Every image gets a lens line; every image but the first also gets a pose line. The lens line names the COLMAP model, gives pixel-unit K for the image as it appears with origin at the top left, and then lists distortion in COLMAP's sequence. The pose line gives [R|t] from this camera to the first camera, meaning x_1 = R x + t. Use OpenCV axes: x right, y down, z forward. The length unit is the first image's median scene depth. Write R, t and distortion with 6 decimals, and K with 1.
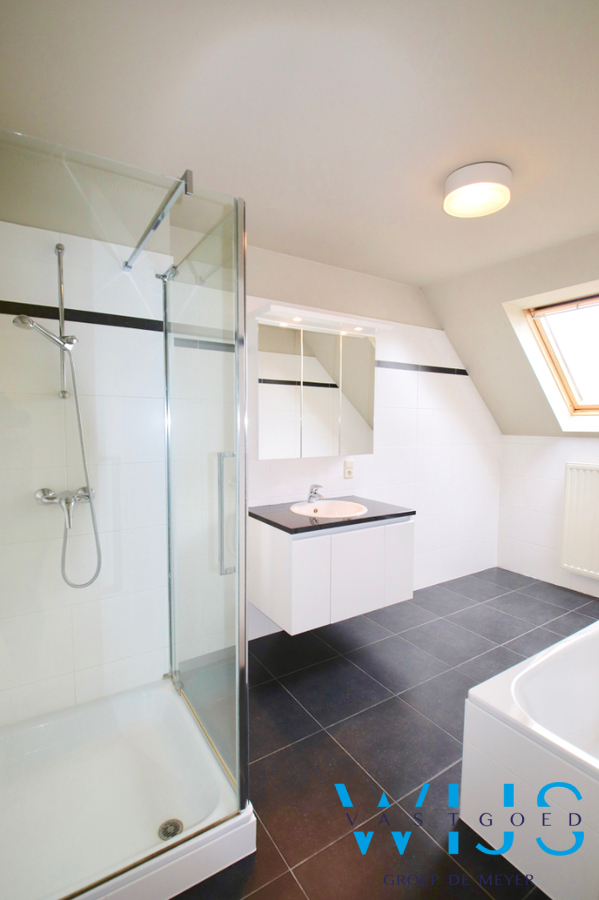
lens RADIAL K [[422.8, 0, 304.1], [0, 422.8, 452.1], [0, 0, 1]] dist [0.035732, -0.043897]
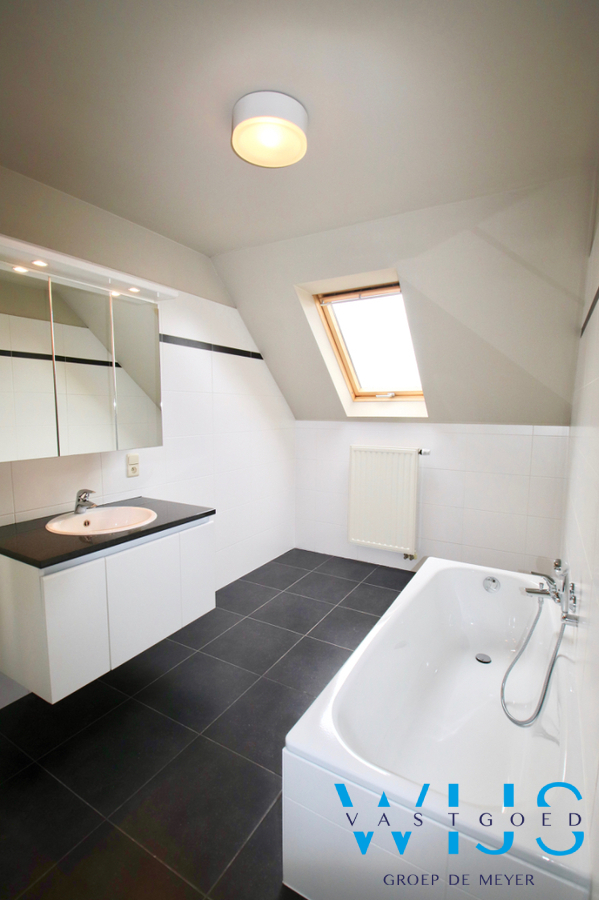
lens RADIAL K [[422.8, 0, 304.1], [0, 422.8, 452.1], [0, 0, 1]] dist [0.035732, -0.043897]
pose [[0.892275, -0.047621, 0.448974, 0.035190], [0.032051, 0.998594, 0.042219, -0.009691], [-0.450354, -0.023281, 0.892547, 0.123066]]
